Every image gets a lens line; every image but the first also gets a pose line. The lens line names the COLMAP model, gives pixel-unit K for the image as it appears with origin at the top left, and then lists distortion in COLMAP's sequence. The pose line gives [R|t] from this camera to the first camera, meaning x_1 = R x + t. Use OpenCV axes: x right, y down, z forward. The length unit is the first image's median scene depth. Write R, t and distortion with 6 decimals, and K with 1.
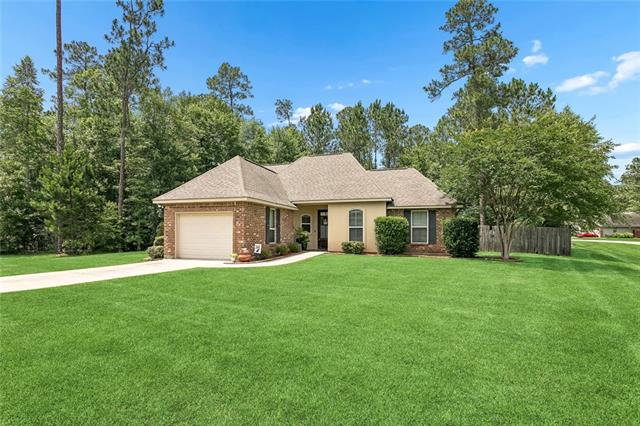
lens RADIAL K [[309.4, 0, 322.4], [0, 309.4, 232.3], [0, 0, 1]] dist [-0.002588, -0.000623]
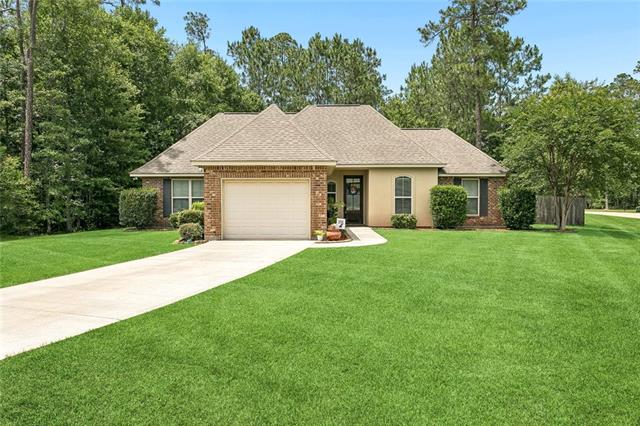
lens RADIAL K [[428.5, 0, 319.5], [0, 428.5, 211.6], [0, 0, 1]] dist [0.002682, -0.001503]
pose [[0.952525, -0.009590, 0.304308, -0.479095], [0.002638, 0.999726, 0.023246, -0.005660], [-0.304448, -0.021339, 0.952290, -0.050745]]
